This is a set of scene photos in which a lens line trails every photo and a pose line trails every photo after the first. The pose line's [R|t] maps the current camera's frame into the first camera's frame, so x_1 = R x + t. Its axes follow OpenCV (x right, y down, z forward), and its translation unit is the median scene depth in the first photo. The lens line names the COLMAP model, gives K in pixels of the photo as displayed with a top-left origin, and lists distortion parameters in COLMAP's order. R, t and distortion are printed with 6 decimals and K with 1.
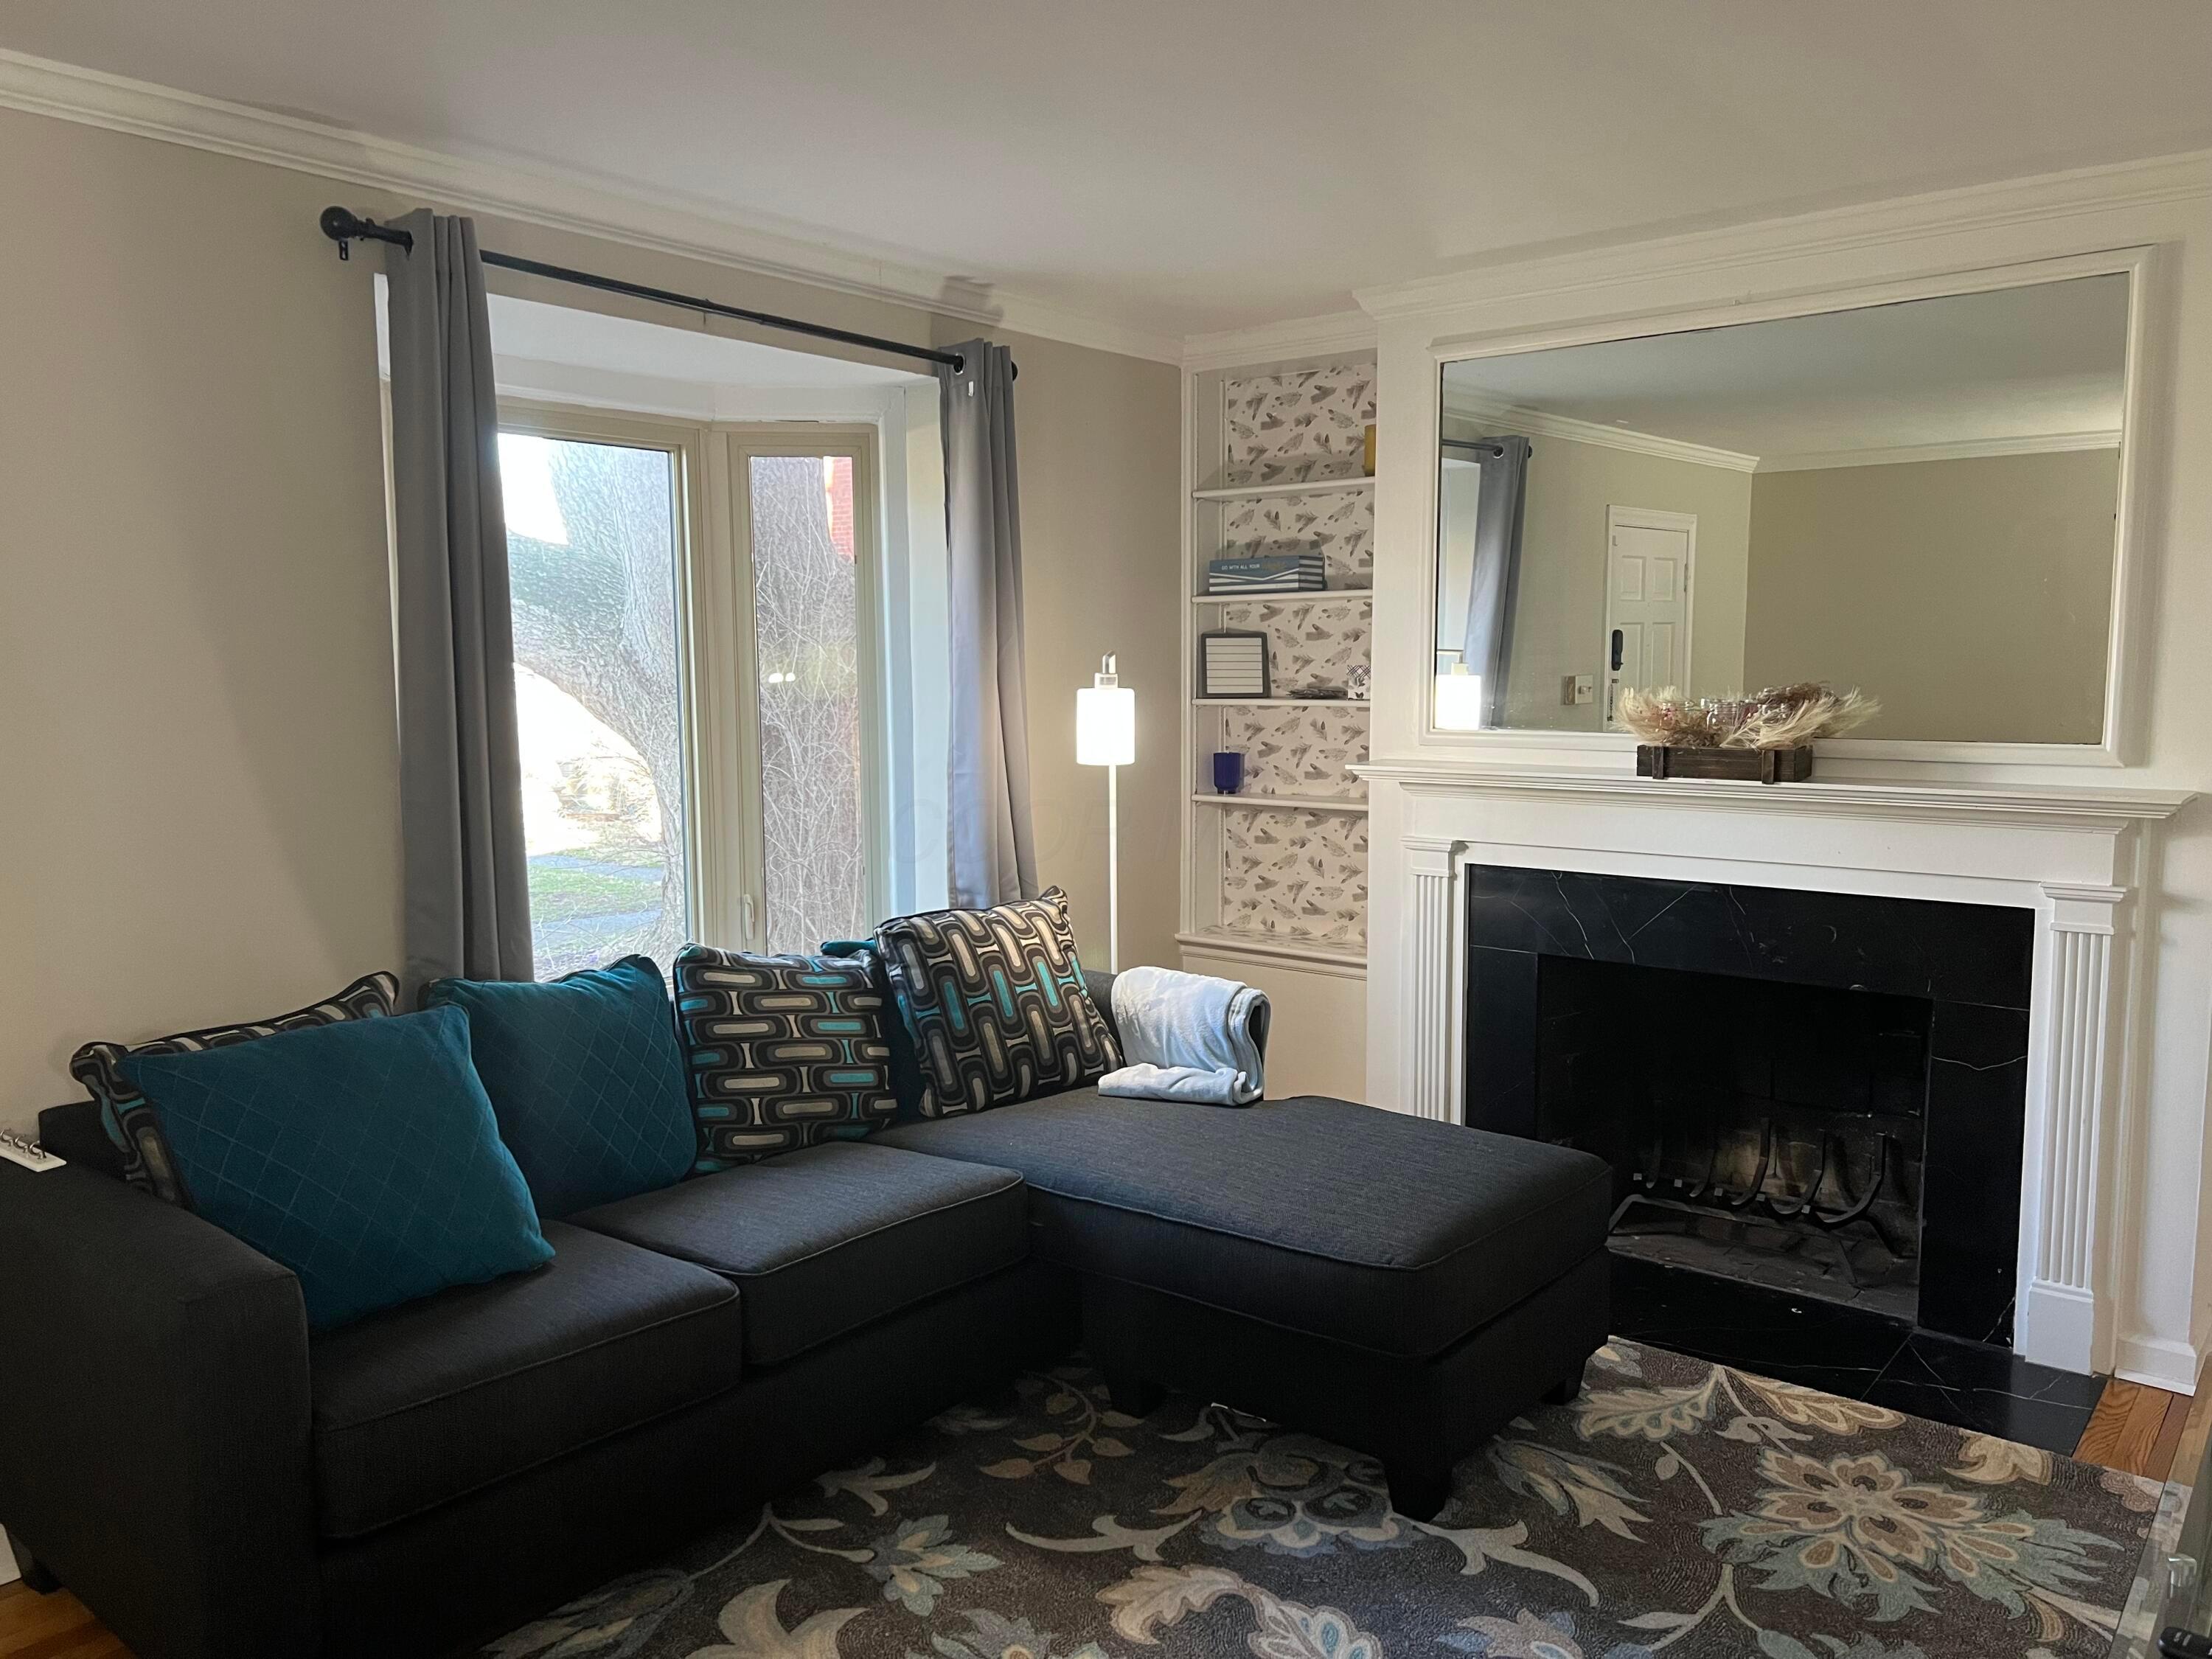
lens RADIAL K [[1640.7, 0, 1112.2], [0, 1640.7, 866.4], [0, 0, 1]] dist [0.071955, -0.110983]
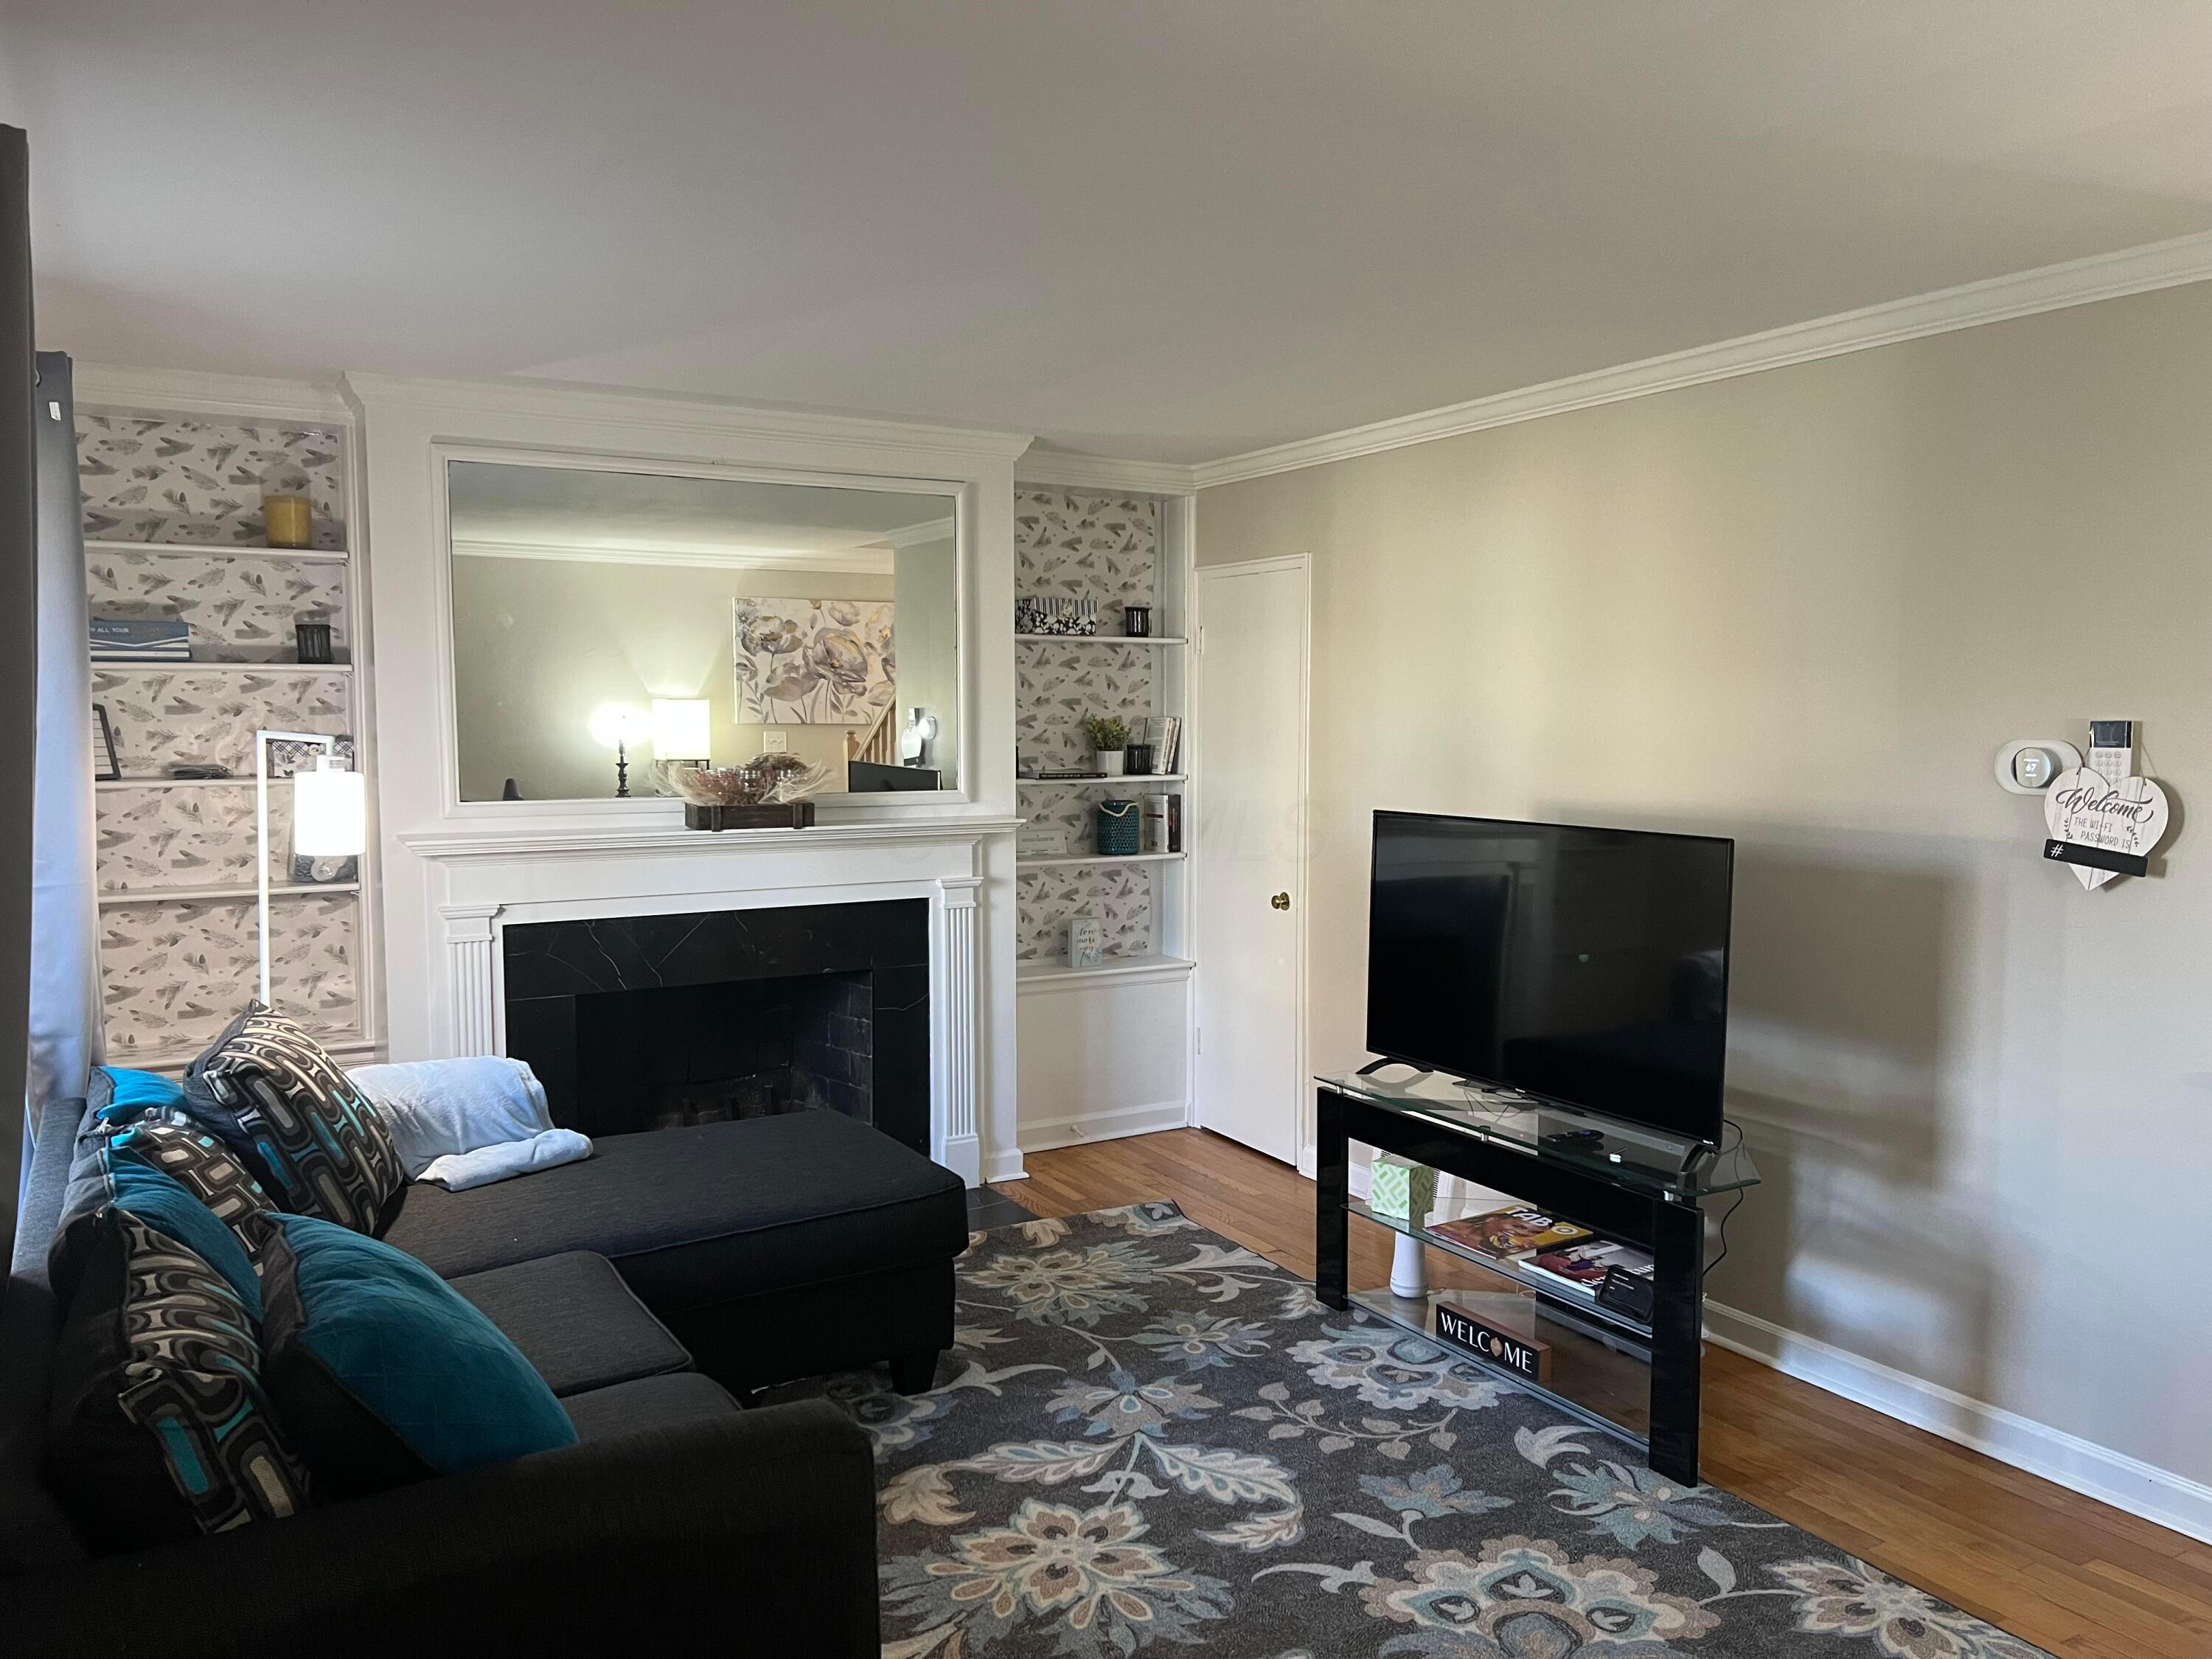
lens RADIAL K [[1670.4, 0, 1097.9], [0, 1670.4, 836.5], [0, 0, 1]] dist [0.061724, -0.056145]
pose [[0.347910, -0.067677, 0.935082, -0.585685], [0.115194, 0.992919, 0.029004, -0.040177], [-0.930424, 0.097625, 0.353243, 0.209725]]
